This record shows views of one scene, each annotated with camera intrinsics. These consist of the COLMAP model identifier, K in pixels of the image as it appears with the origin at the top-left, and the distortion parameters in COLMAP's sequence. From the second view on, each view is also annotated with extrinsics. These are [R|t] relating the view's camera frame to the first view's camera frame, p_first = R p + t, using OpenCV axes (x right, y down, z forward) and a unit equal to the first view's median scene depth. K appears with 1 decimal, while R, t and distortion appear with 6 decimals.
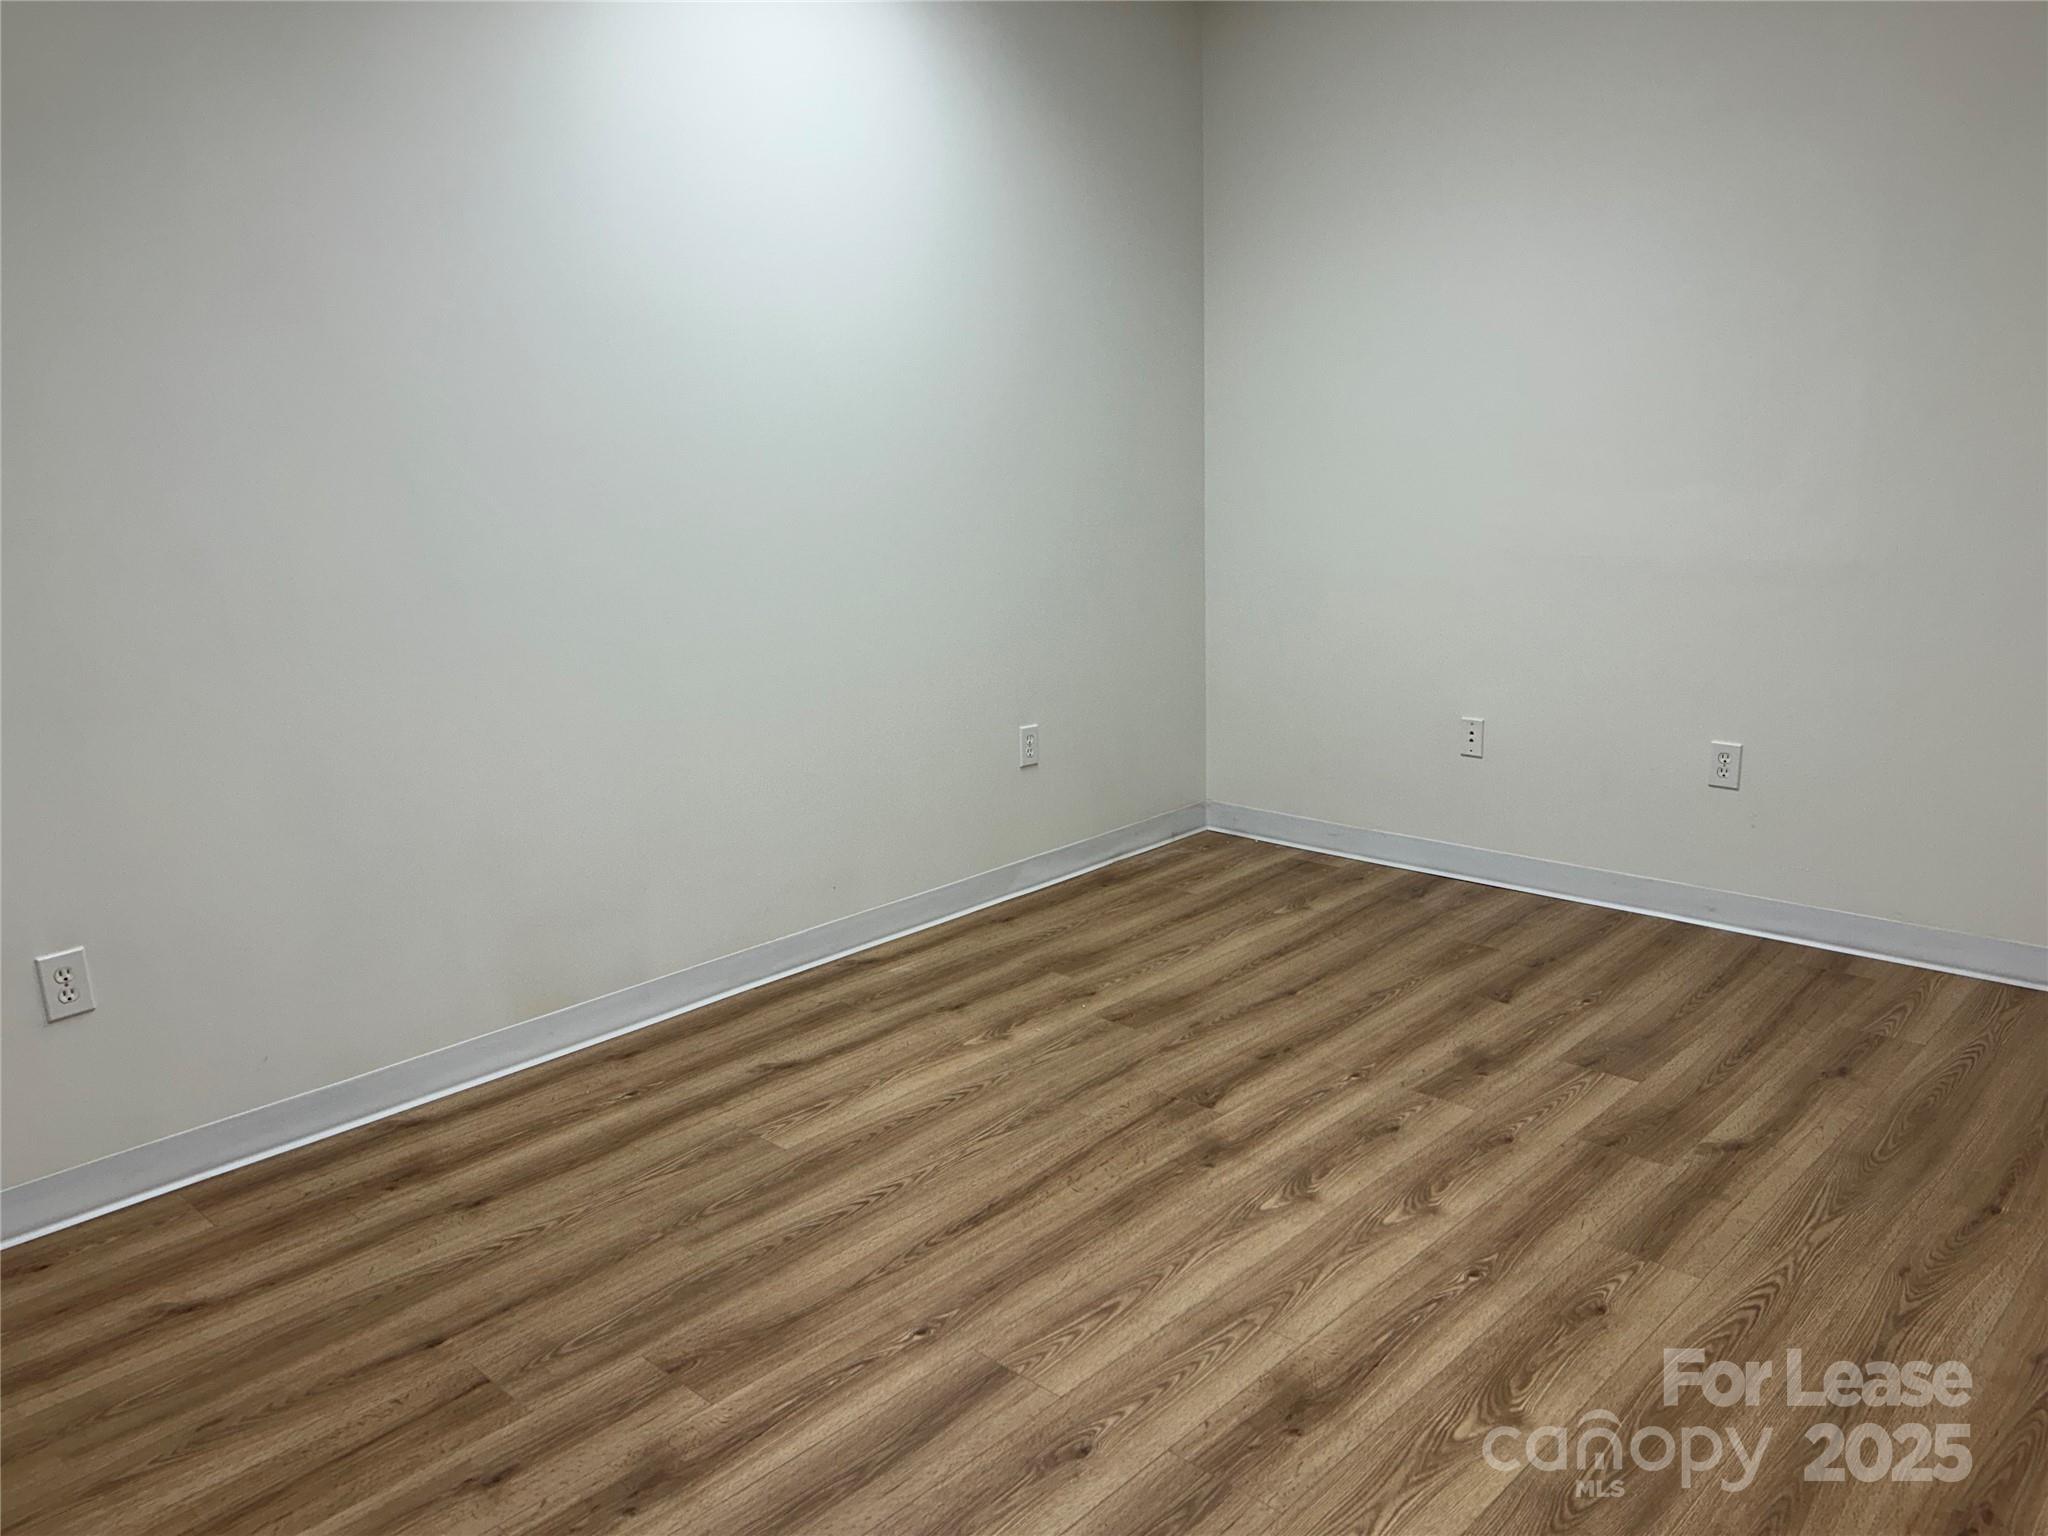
lens RADIAL K [[1547.3, 0, 1022.3], [0, 1547.3, 768.5], [0, 0, 1]] dist [0.047339, -0.045971]
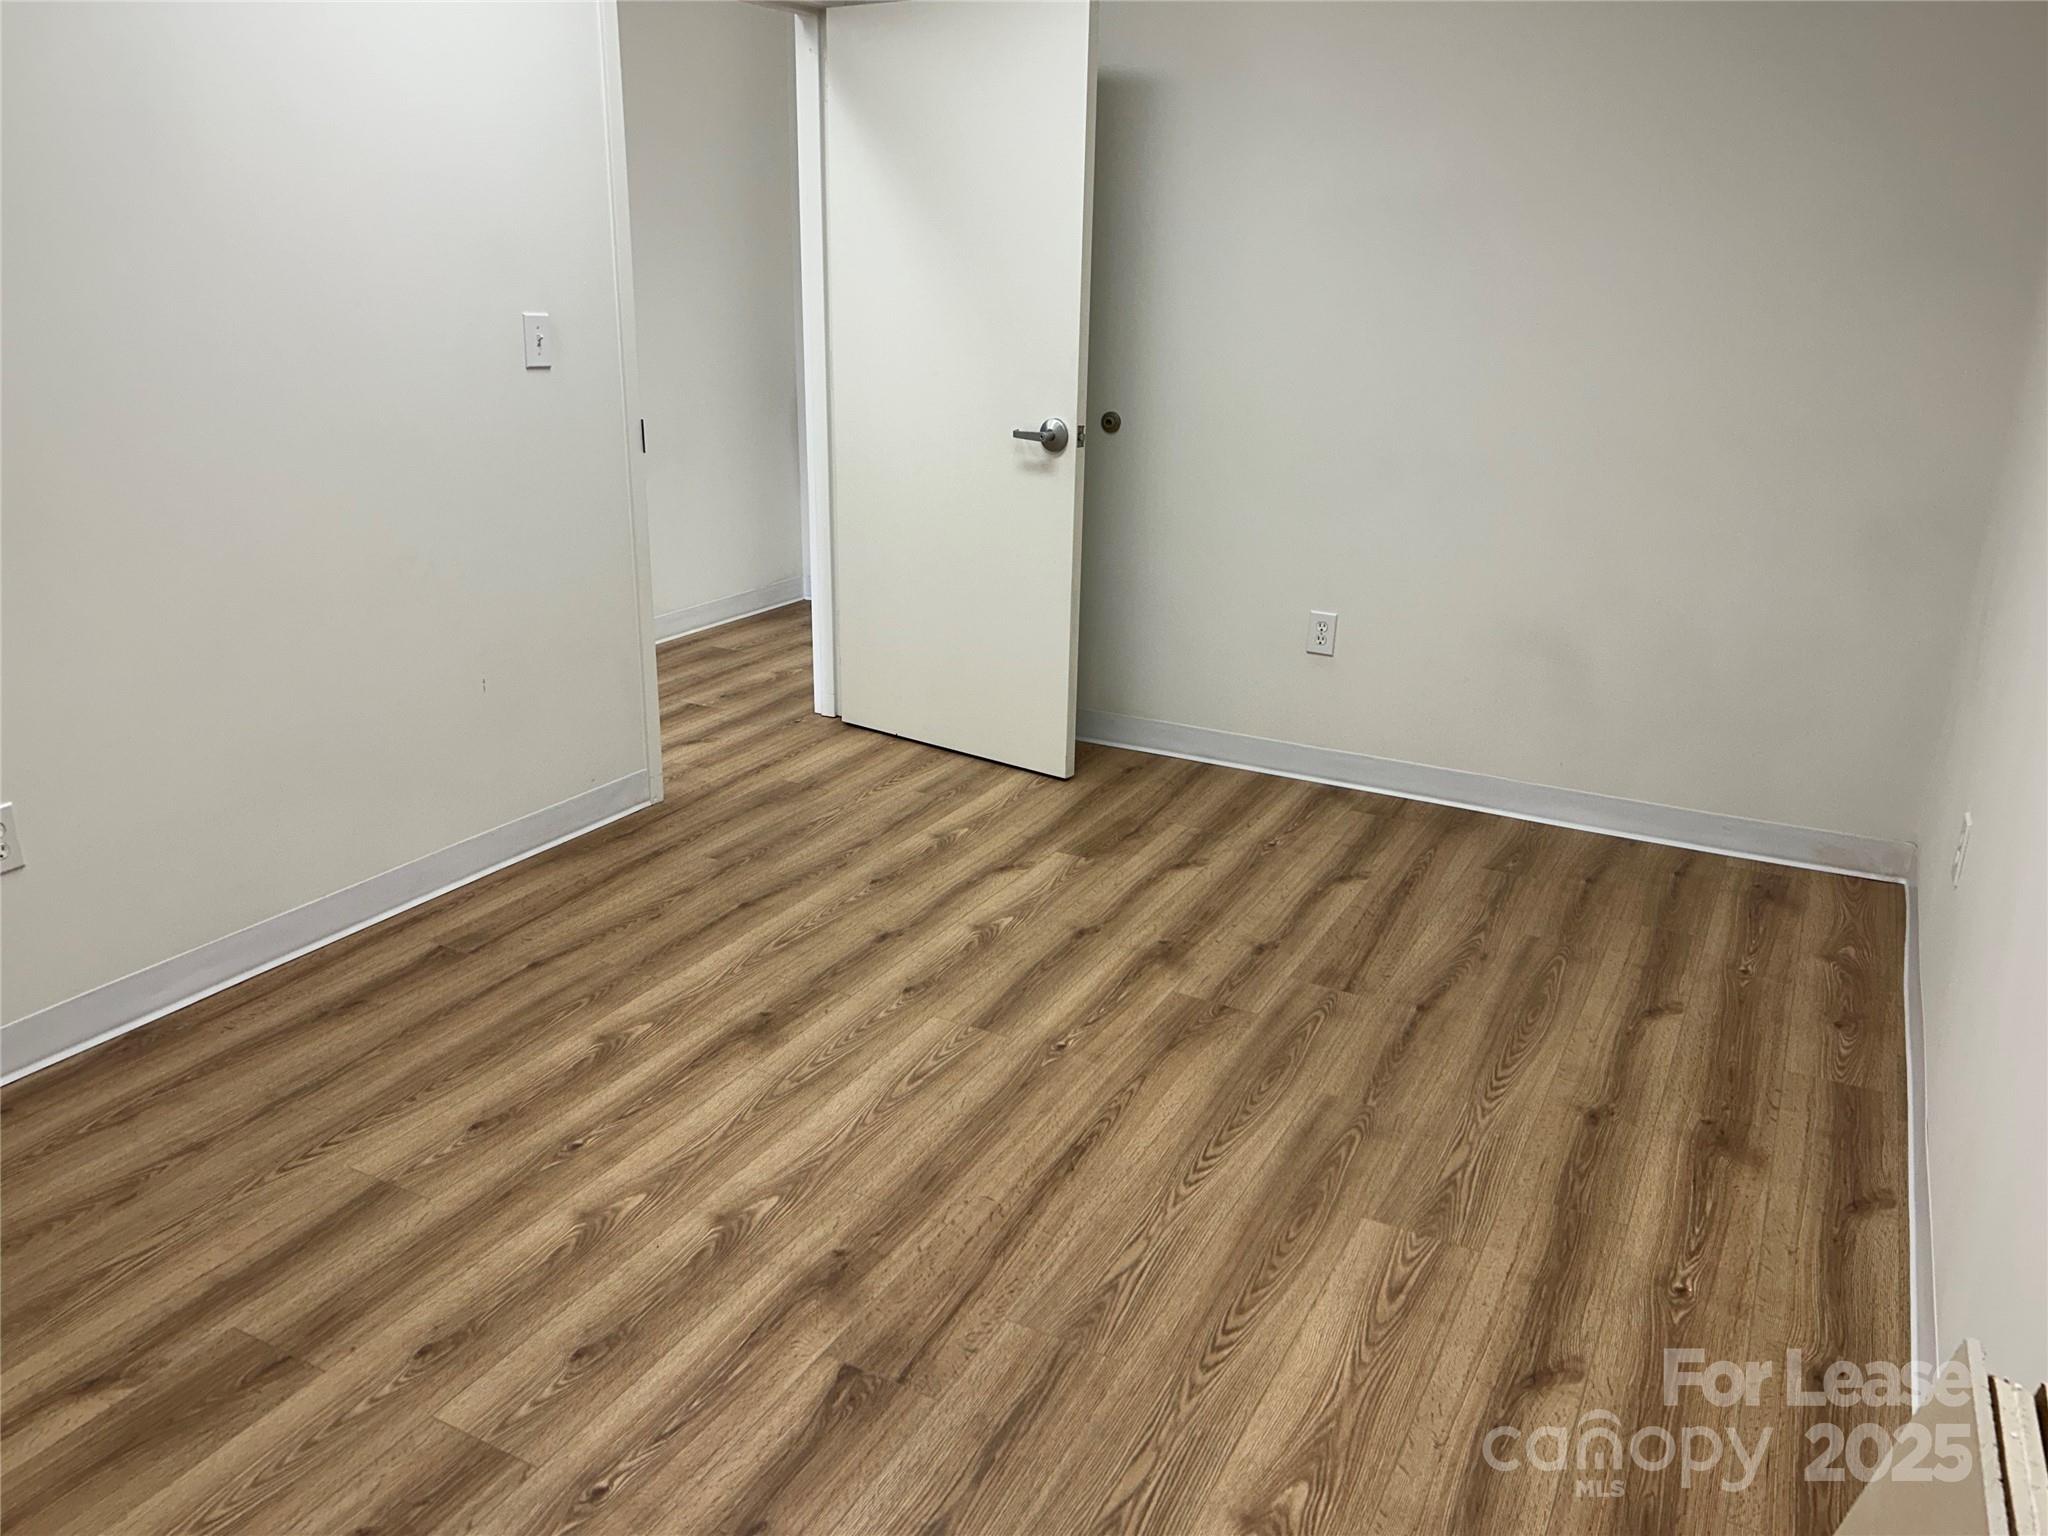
lens RADIAL K [[1547.3, 0, 1023.8], [0, 1547.3, 767.1], [0, 0, 1]] dist [0.047339, -0.045971]
pose [[-0.964016, 0.097723, -0.247232, 0.218723], [-0.045207, 0.856181, 0.514695, -0.408169], [0.261972, 0.507351, -0.820954, 1.680949]]
